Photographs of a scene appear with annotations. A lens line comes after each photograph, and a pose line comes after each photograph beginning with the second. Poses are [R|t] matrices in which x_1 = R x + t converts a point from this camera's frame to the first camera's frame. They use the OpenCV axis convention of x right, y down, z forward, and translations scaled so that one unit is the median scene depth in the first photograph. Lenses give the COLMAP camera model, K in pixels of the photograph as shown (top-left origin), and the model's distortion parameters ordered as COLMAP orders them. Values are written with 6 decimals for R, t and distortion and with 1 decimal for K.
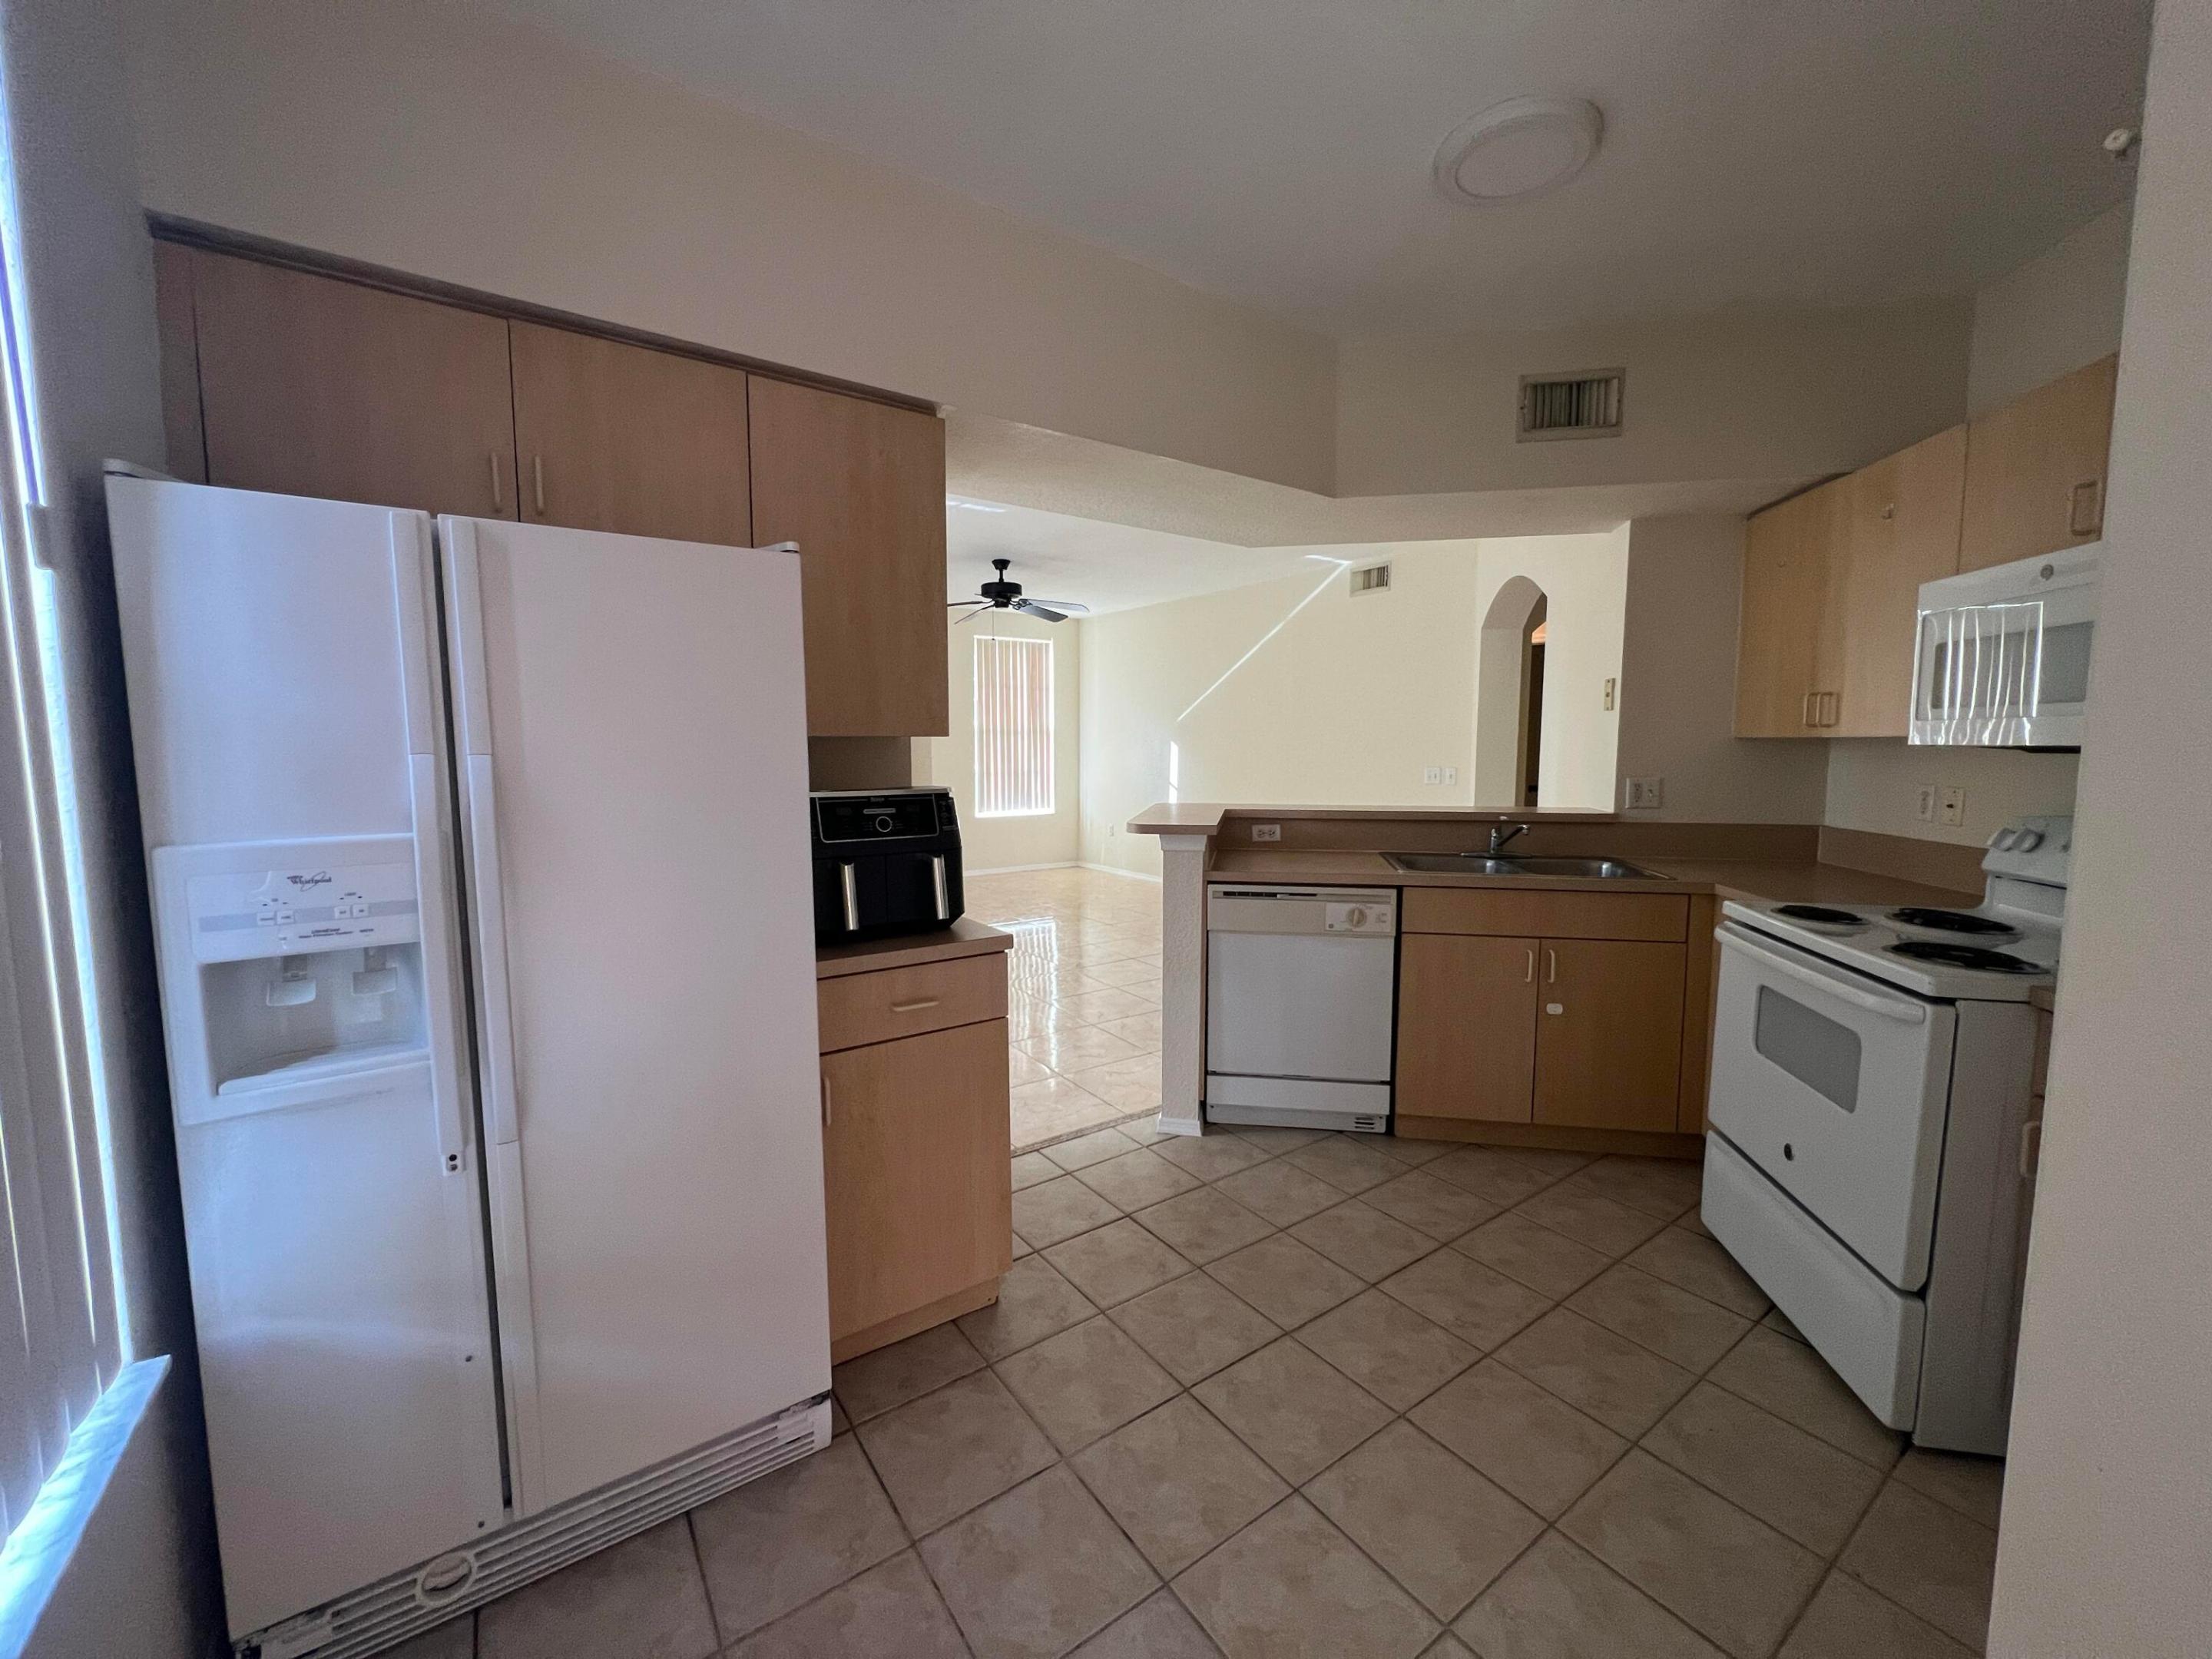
lens RADIAL K [[883.8, 0, 1117.5], [0, 883.8, 824.3], [0, 0, 1]] dist [0.000342, 0.000150]
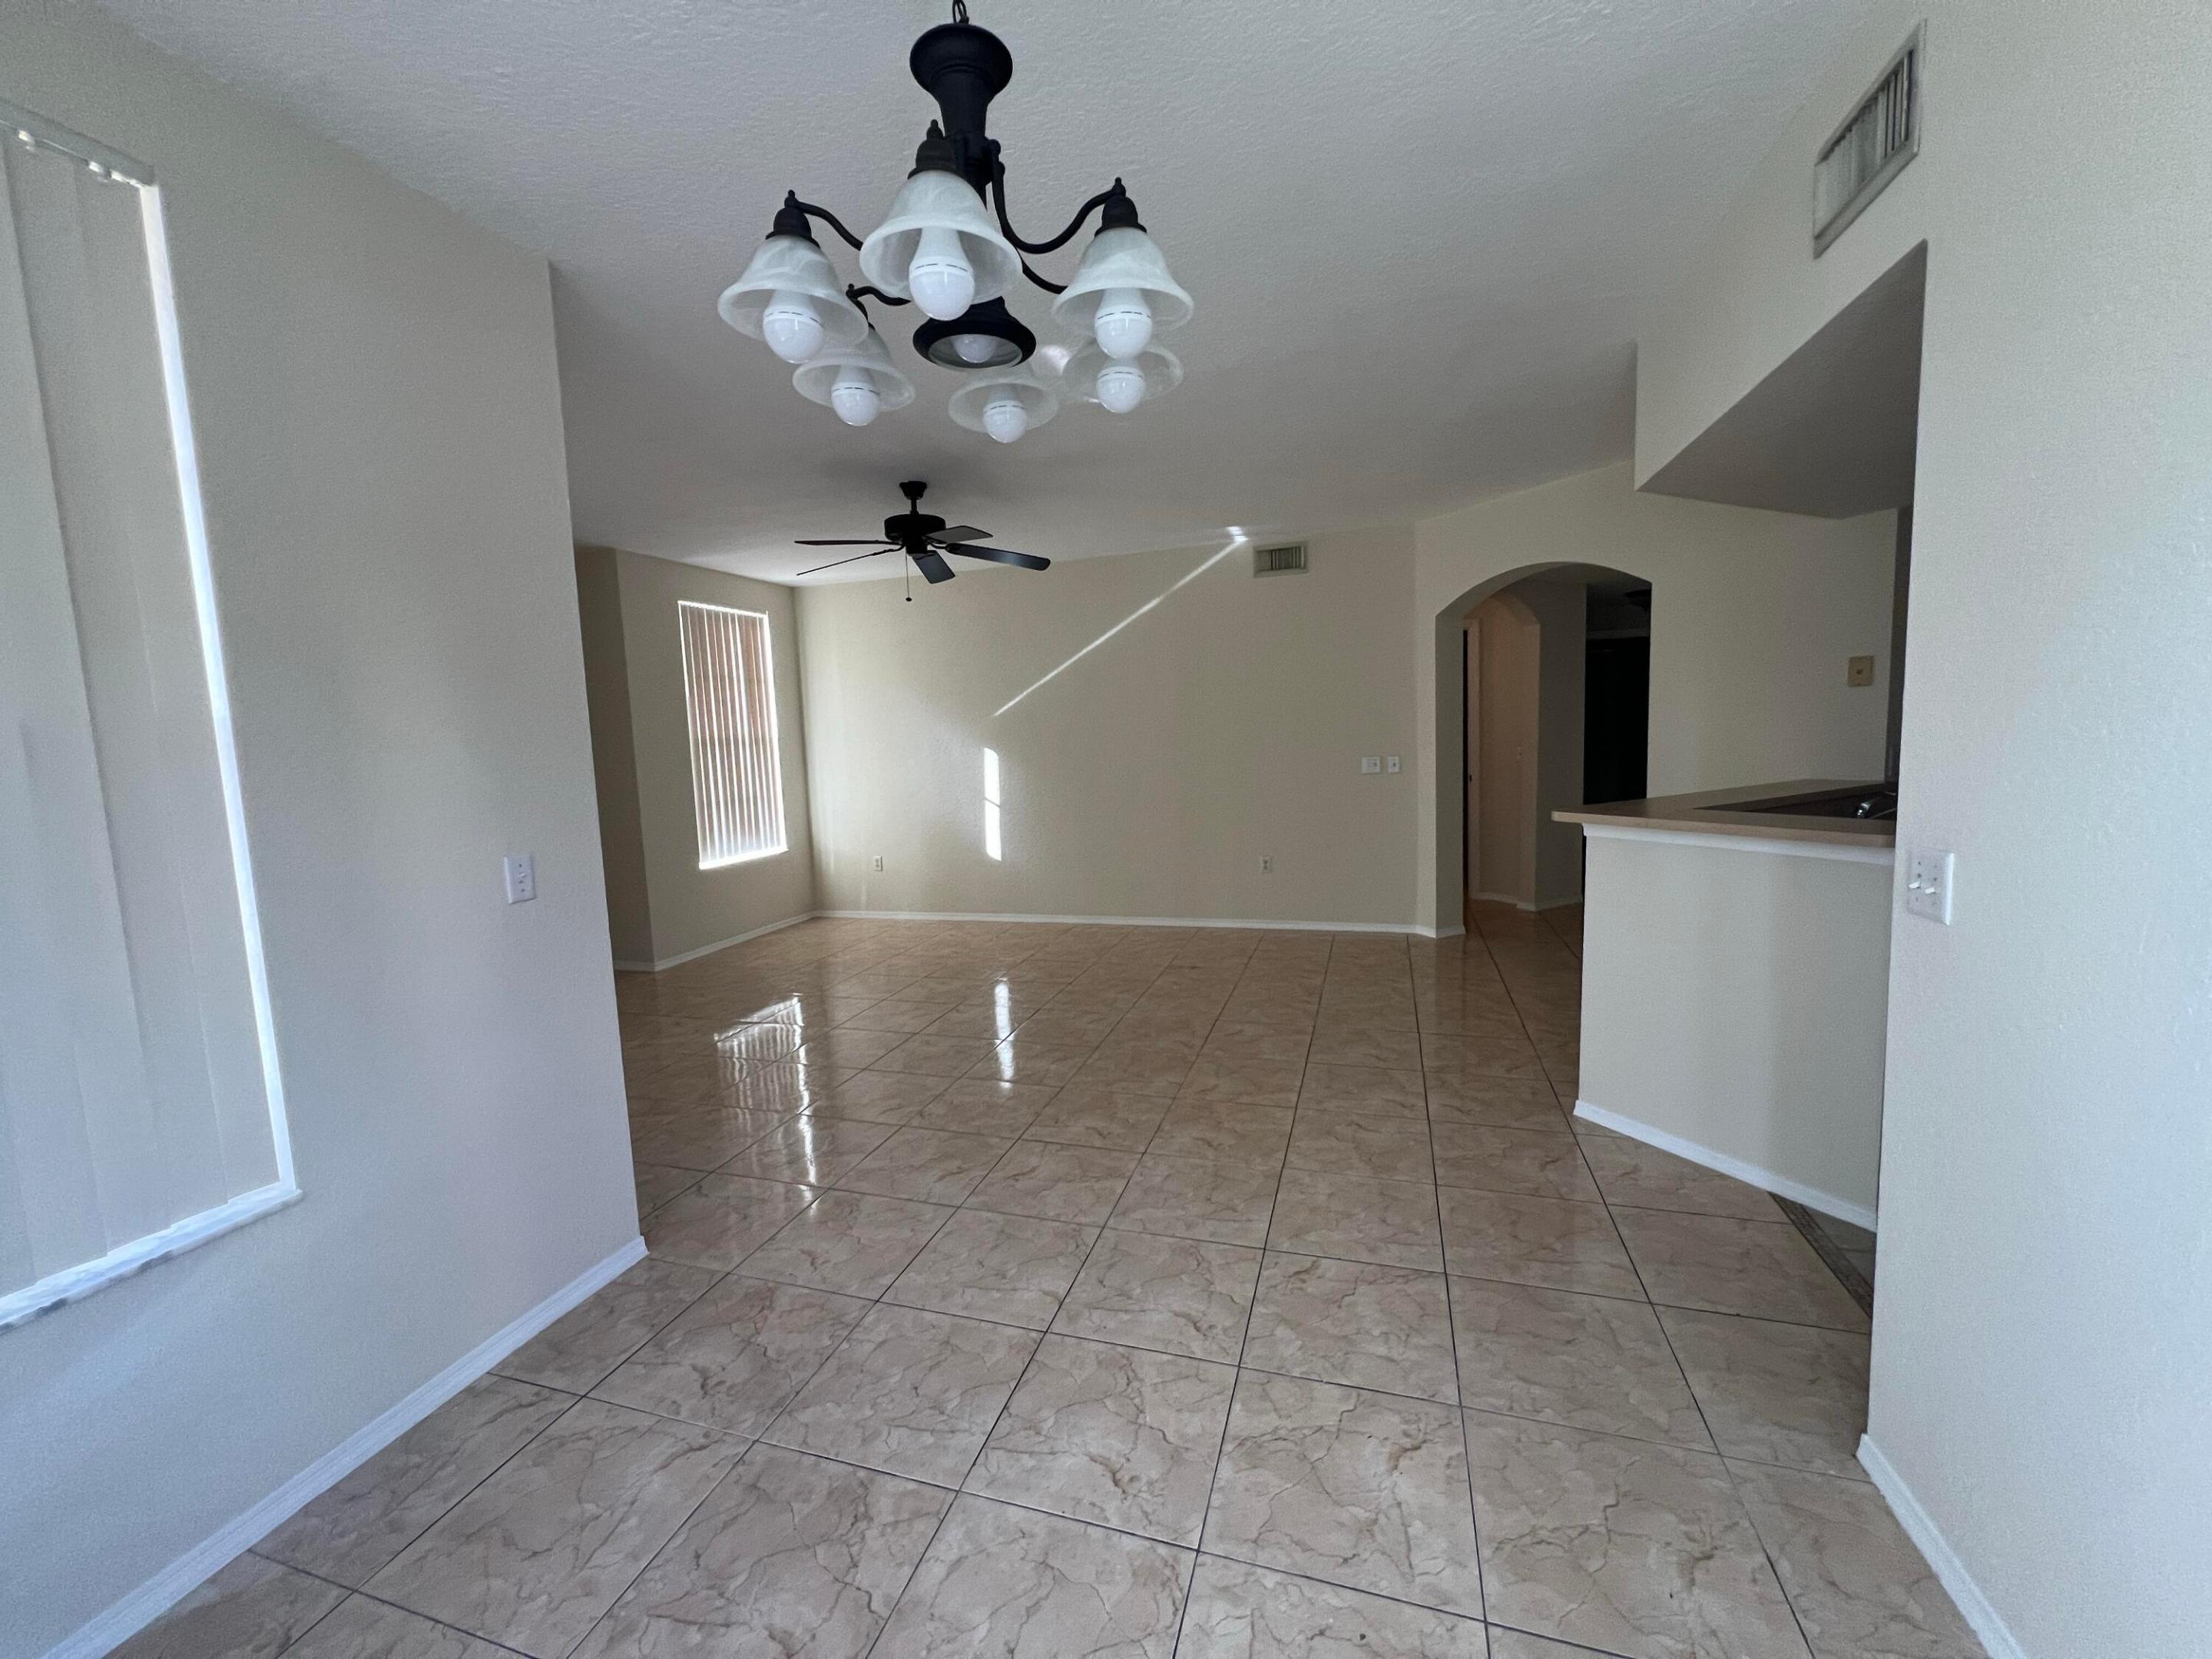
lens RADIAL K [[883.8, 0, 1100.5], [0, 883.8, 827.5], [0, 0, 1]] dist [0.000342, 0.000150]
pose [[0.798505, -0.092459, 0.594845, -0.310781], [0.094219, 0.995152, 0.028203, -0.028980], [-0.594569, 0.033525, 0.803346, 0.264494]]
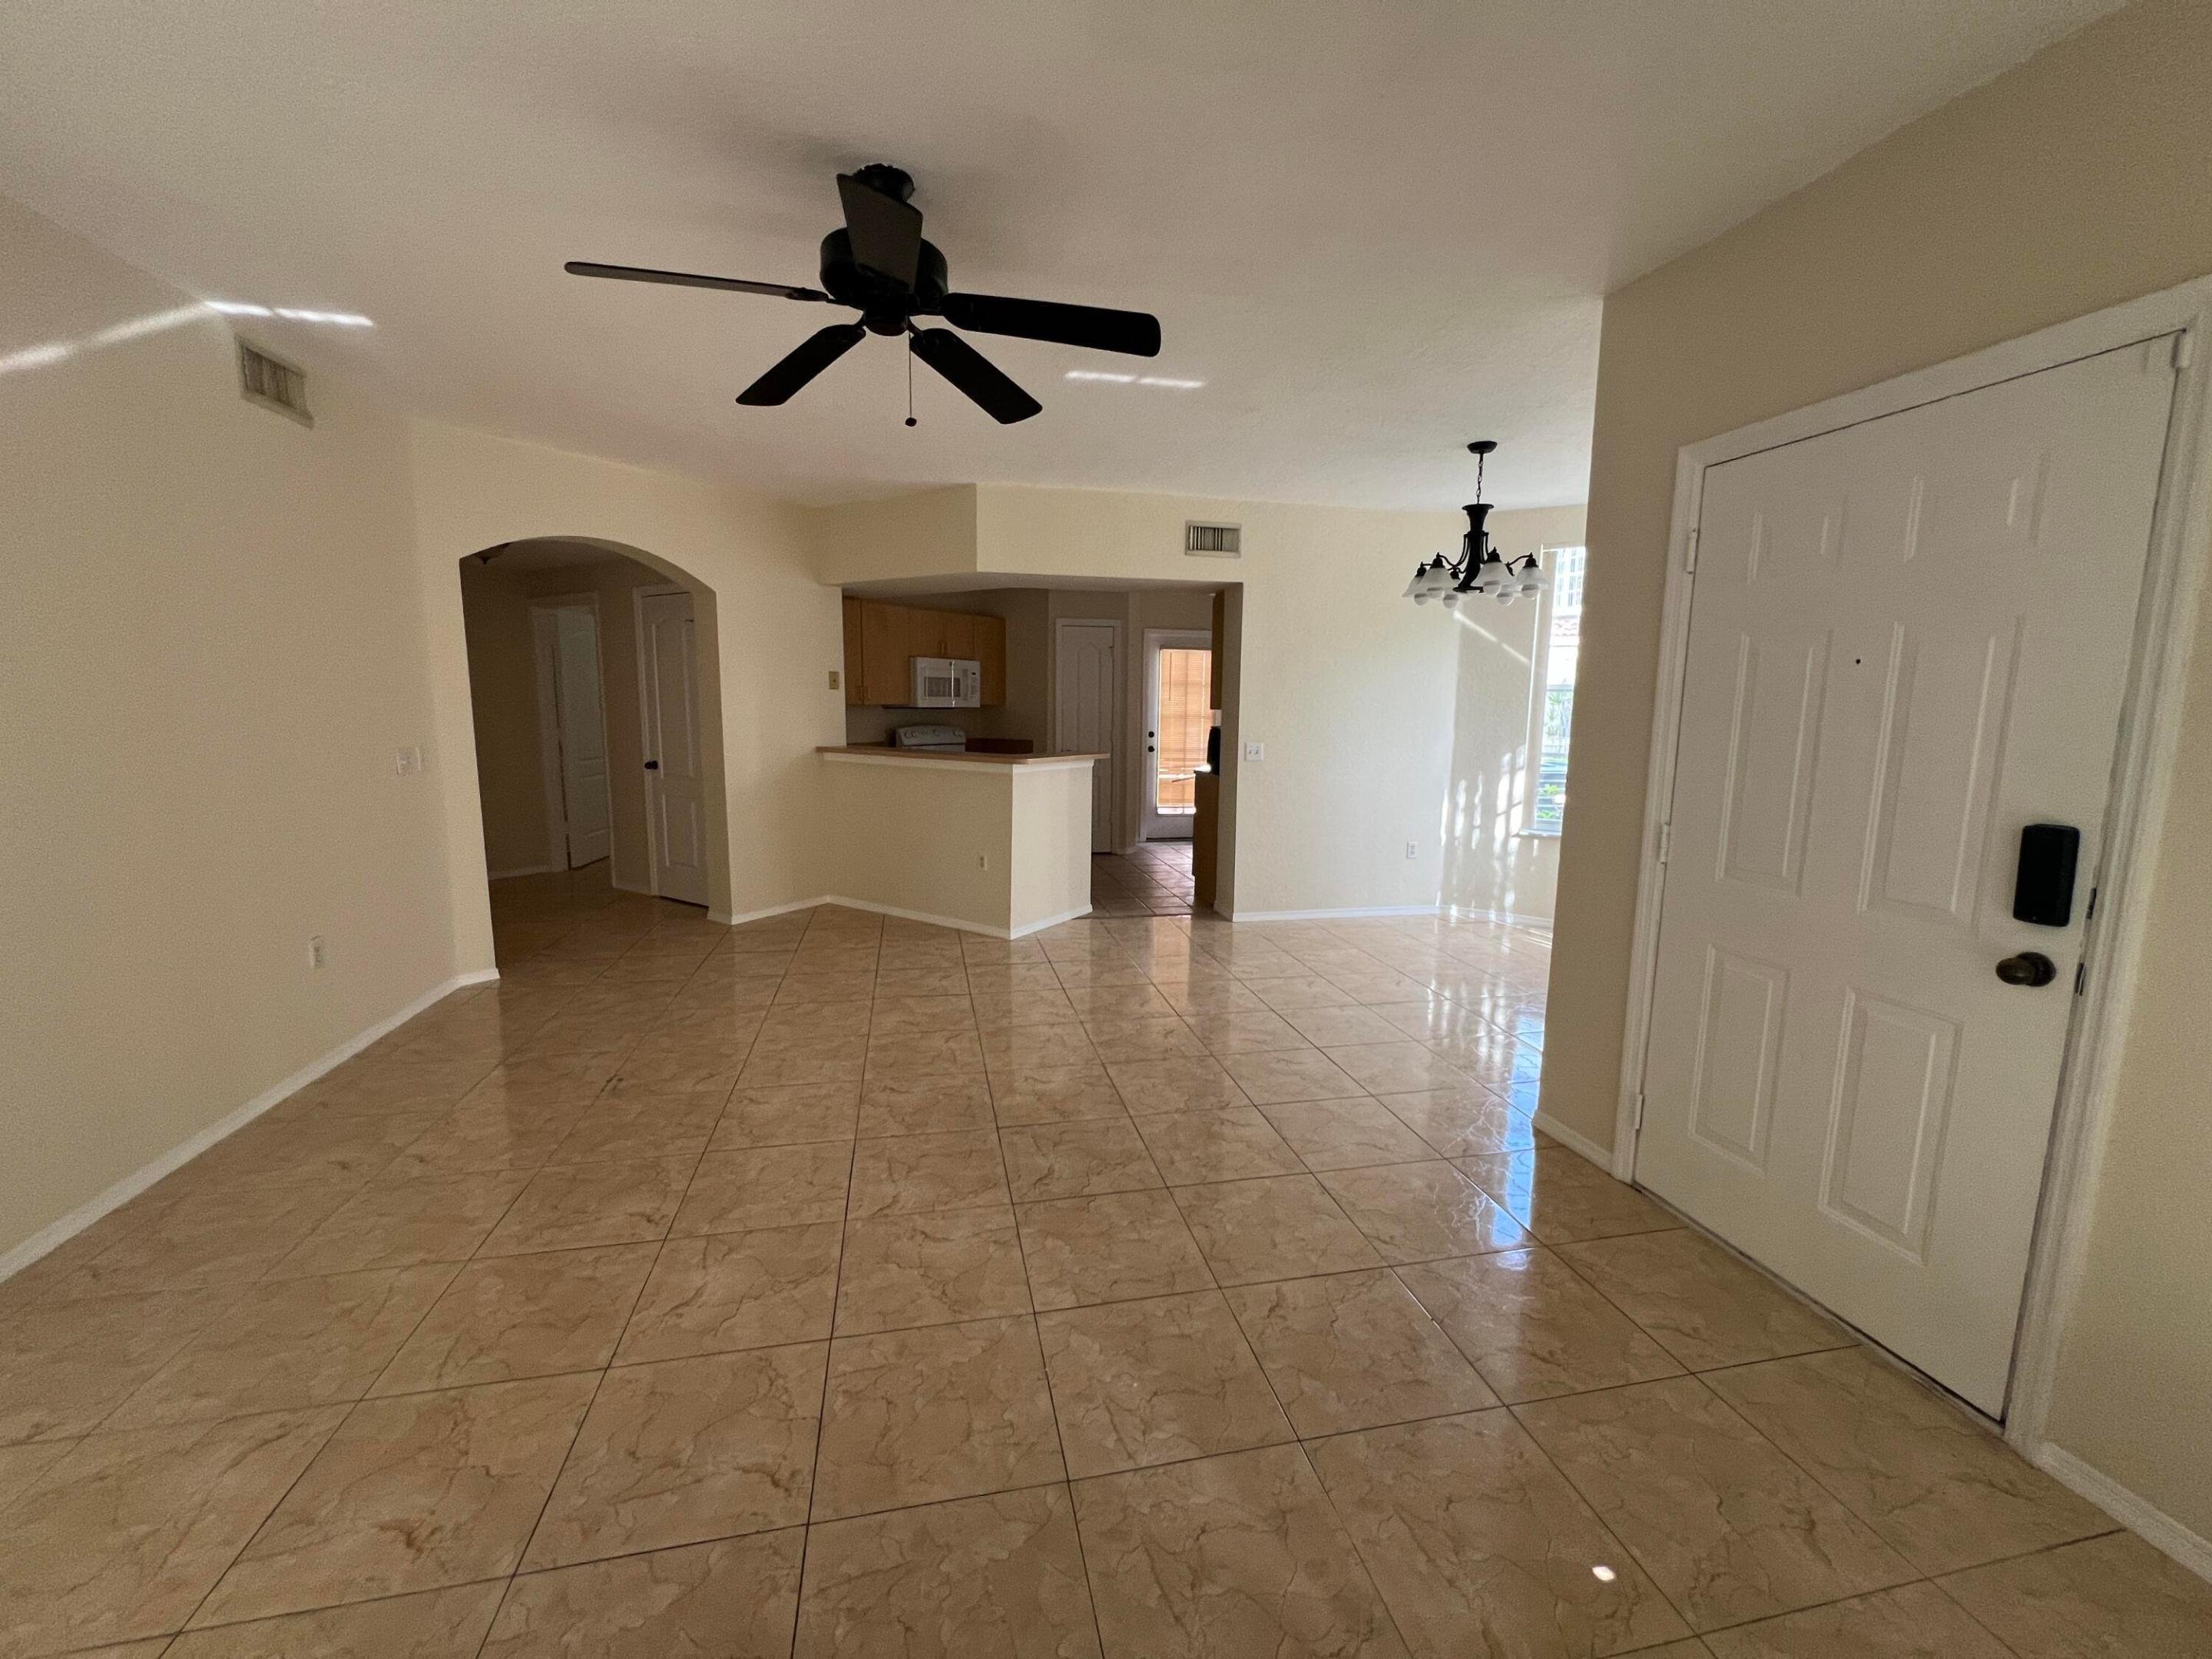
lens RADIAL K [[883.8, 0, 1102.7], [0, 883.8, 821.8], [0, 0, 1]] dist [0.000342, 0.000150]
pose [[-0.918250, -0.063019, 0.390955, -0.245488], [0.027857, 0.974531, 0.222516, -0.094096], [-0.395020, 0.215217, -0.893107, 0.919326]]
